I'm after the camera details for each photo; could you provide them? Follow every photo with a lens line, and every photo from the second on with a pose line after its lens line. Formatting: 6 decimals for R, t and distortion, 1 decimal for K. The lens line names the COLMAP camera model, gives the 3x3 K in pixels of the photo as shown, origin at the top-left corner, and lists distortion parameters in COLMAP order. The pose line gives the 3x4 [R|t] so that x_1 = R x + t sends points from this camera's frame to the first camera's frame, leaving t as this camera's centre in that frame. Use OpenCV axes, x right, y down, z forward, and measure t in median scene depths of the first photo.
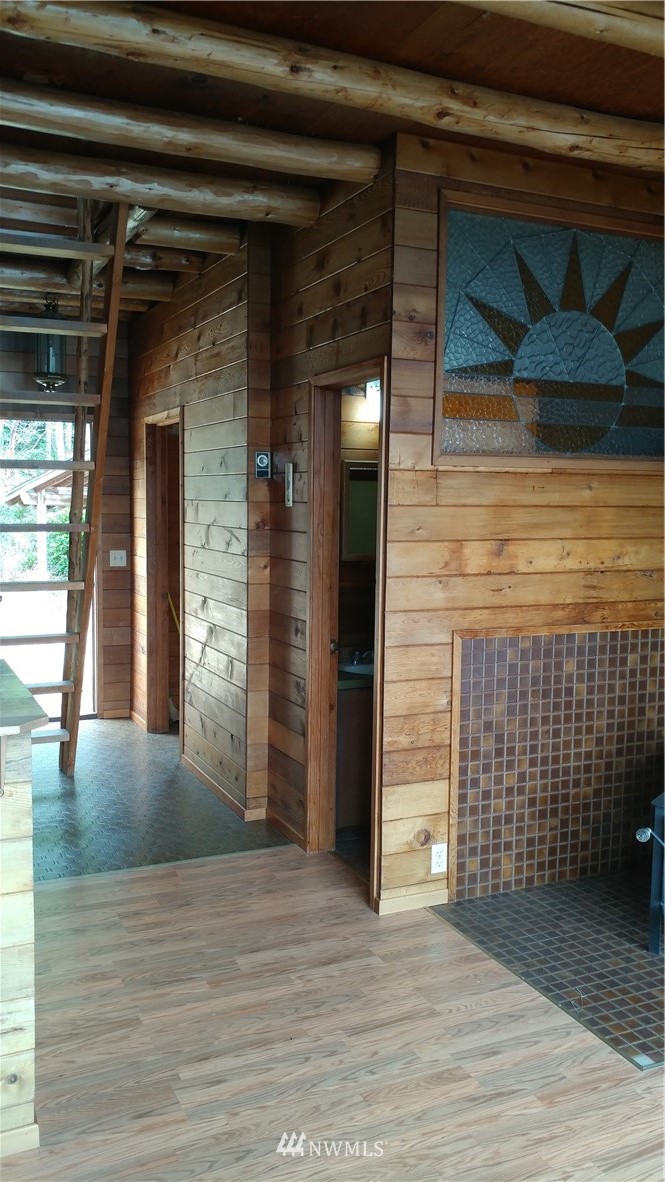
lens RADIAL K [[971.5, 0, 331.9], [0, 971.5, 583.1], [0, 0, 1]] dist [0.020013, 0.009048]
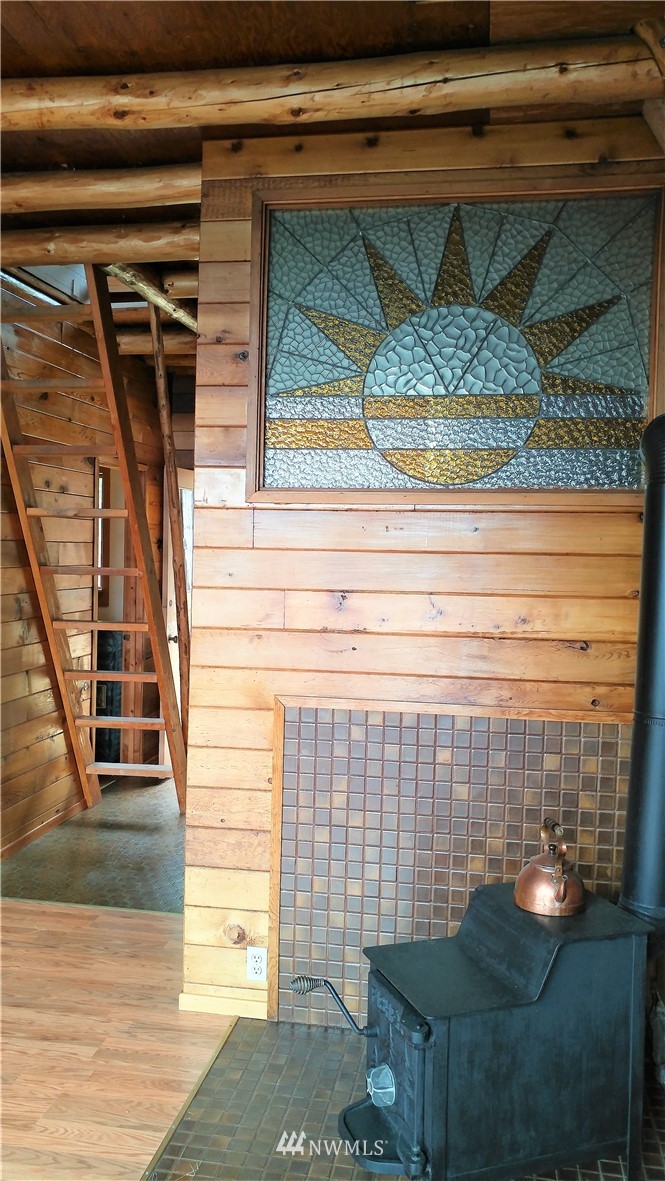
lens RADIAL K [[970.6, 0, 332.4], [0, 970.6, 583.4], [0, 0, 1]] dist [0.020013, 0.009048]
pose [[0.819847, 0.024272, -0.572068, 0.638686], [-0.058193, 0.997460, -0.041078, -0.016810], [0.569618, 0.066968, 0.819177, 0.319265]]
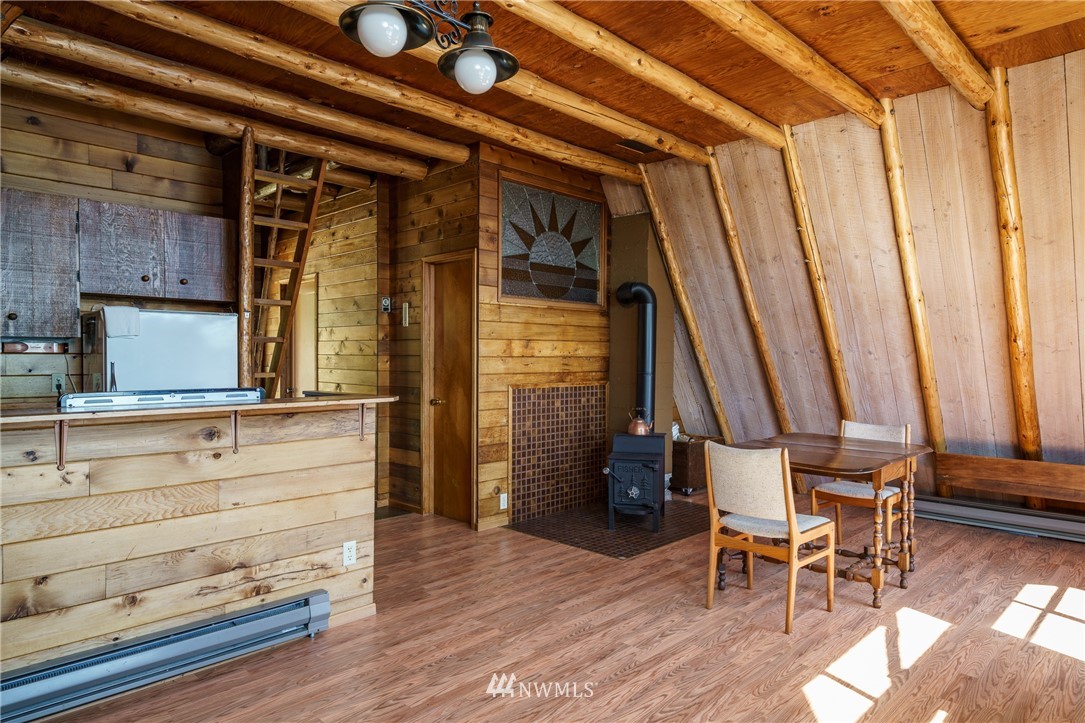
lens RADIAL K [[662.8, 0, 537.3], [0, 662.8, 355.7], [0, 0, 1]] dist [0.069132, -0.000375]
pose [[0.937953, -0.010310, 0.346609, -0.287254], [0.038862, 0.996386, -0.075525, 0.093448], [-0.344578, 0.084309, 0.934964, -0.300908]]
